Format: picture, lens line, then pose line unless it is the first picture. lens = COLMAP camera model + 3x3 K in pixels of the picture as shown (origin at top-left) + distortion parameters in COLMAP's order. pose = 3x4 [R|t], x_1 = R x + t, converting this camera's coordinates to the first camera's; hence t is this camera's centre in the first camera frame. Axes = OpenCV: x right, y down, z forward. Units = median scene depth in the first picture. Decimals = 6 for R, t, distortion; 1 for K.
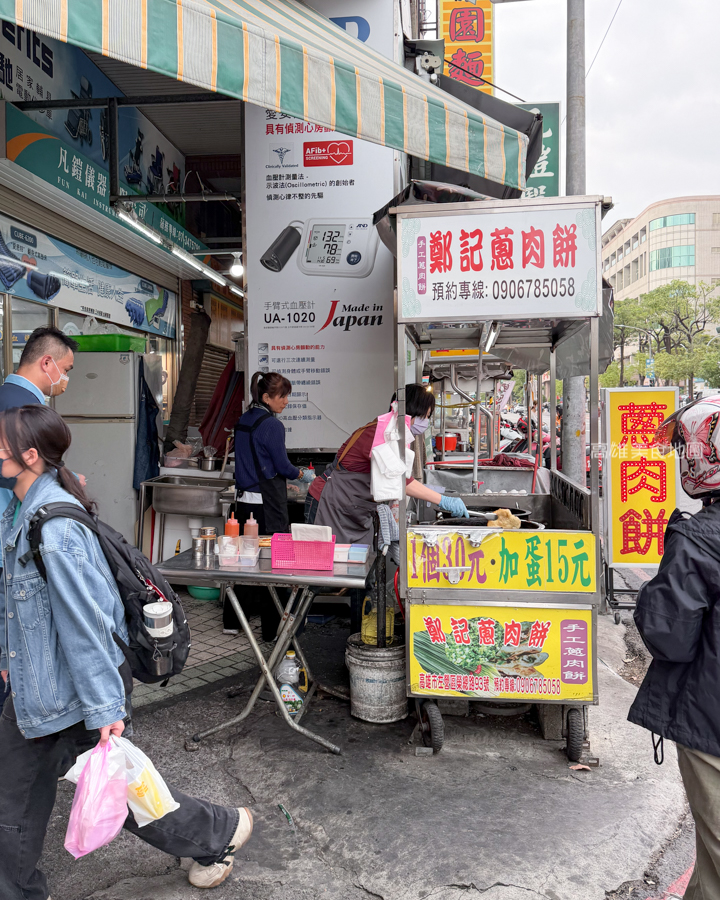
lens RADIAL K [[792.2, 0, 345.0], [0, 792.2, 426.1], [0, 0, 1]] dist [0.135967, -0.001380]
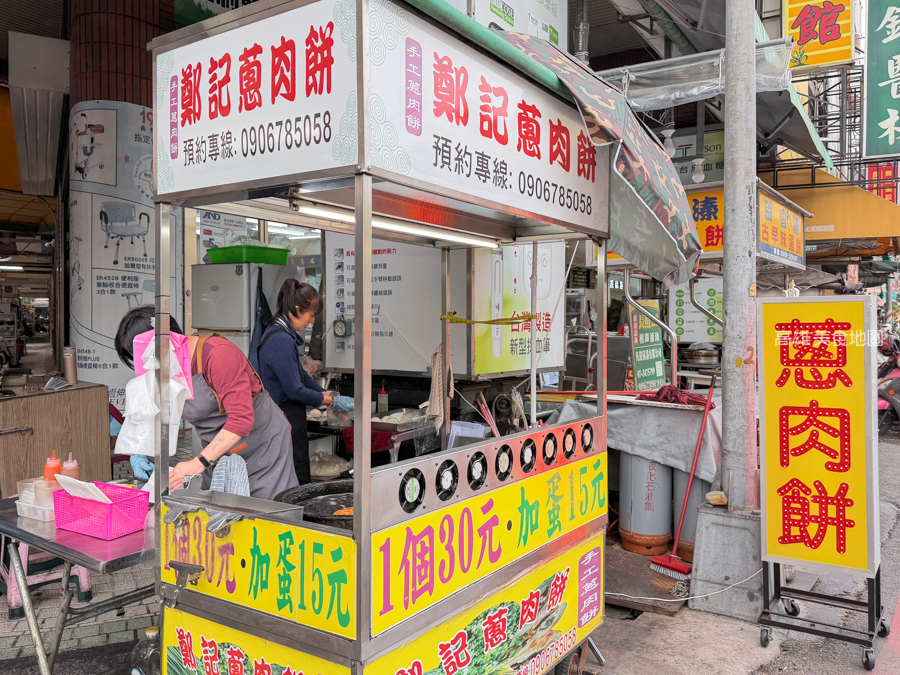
lens RADIAL K [[729.7, 0, 451.2], [0, 729.7, 334.8], [0, 0, 1]] dist [0.041228, -0.011952]
pose [[0.901041, 0.016181, -0.433432, 0.590106], [-0.017955, 0.999839, -0.000001, -0.018080], [0.433362, 0.007783, 0.901186, 0.531995]]
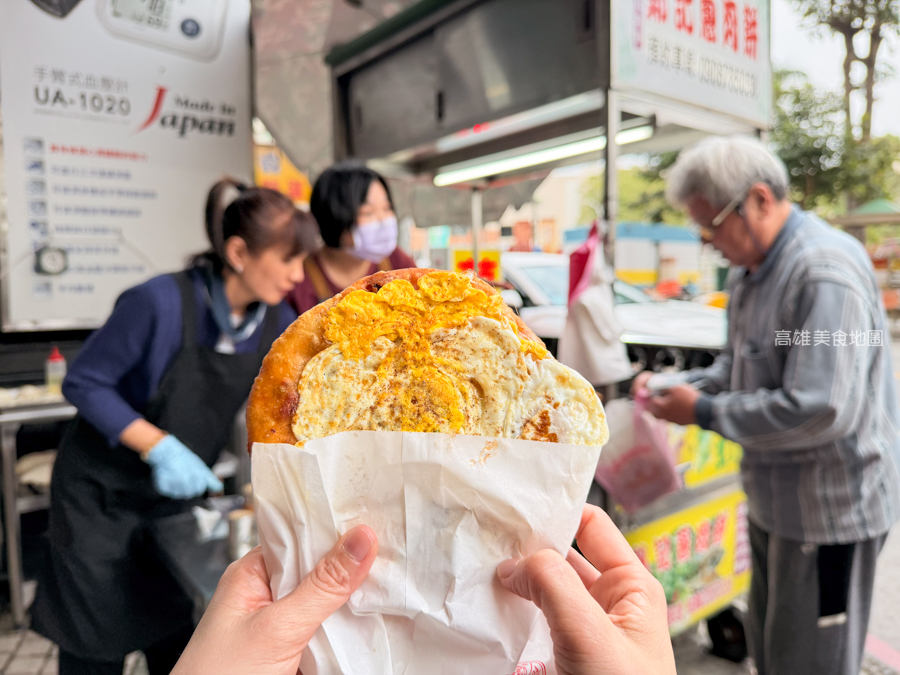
lens RADIAL K [[652.3, 0, 449.5], [0, 652.3, 337.3], [0, 0, 1]] dist [-0.028136, -0.000610]
pose [[0.694292, -0.058970, 0.717273, -0.384726], [0.018012, 0.997749, 0.064595, 0.024230], [-0.719468, -0.031928, 0.693792, 0.746595]]
